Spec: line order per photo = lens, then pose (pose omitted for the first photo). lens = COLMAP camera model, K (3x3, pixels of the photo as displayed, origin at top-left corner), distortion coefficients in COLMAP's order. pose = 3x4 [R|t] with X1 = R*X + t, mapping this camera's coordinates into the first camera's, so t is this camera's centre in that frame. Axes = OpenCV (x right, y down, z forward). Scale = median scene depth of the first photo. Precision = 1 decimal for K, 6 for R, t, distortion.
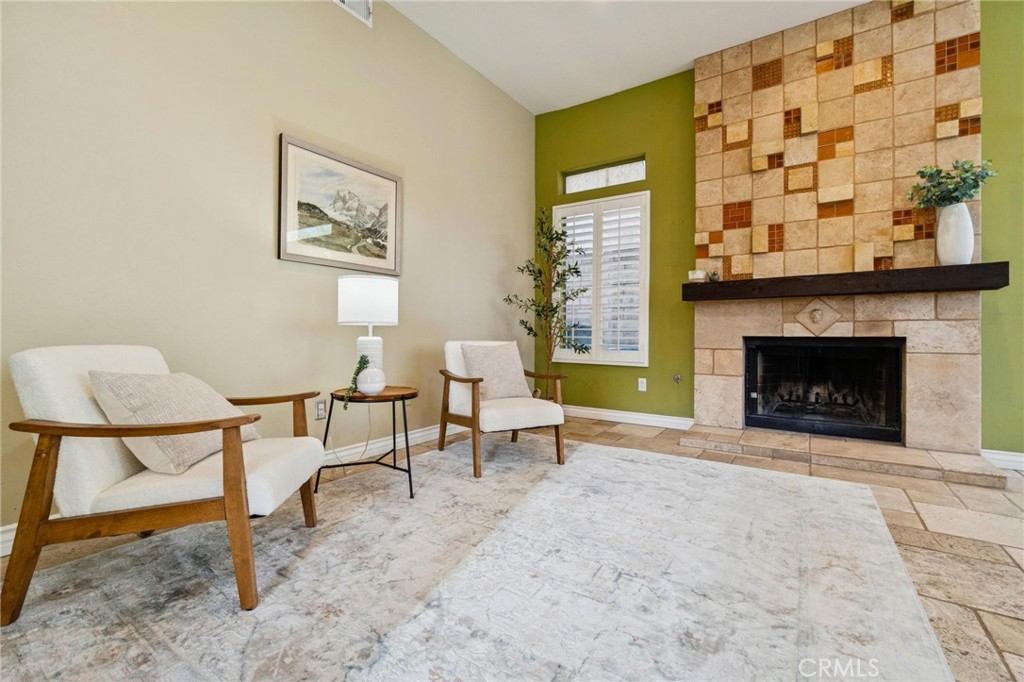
lens RADIAL K [[440.3, 0, 507.2], [0, 440.3, 333.9], [0, 0, 1]] dist [-0.005877, 0.000900]
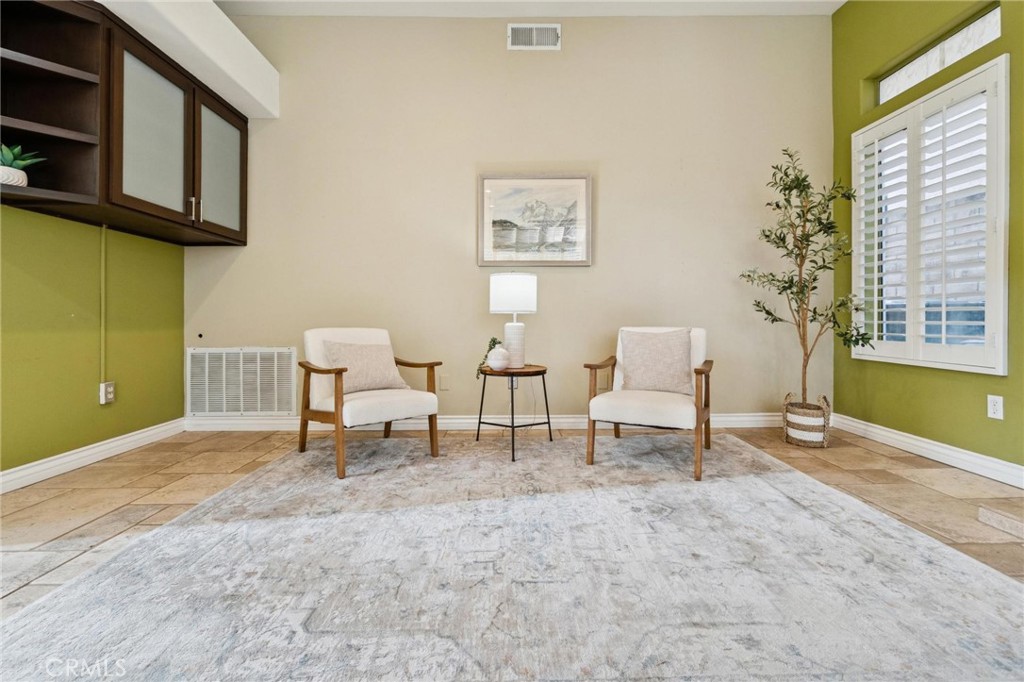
lens RADIAL K [[440.3, 0, 492.3], [0, 440.3, 318.3], [0, 0, 1]] dist [-0.005877, 0.000900]
pose [[0.572307, -0.014215, -0.819917, 0.521377], [0.008826, 0.999899, -0.011175, 0.005585], [0.819992, -0.000841, 0.572374, 0.212118]]
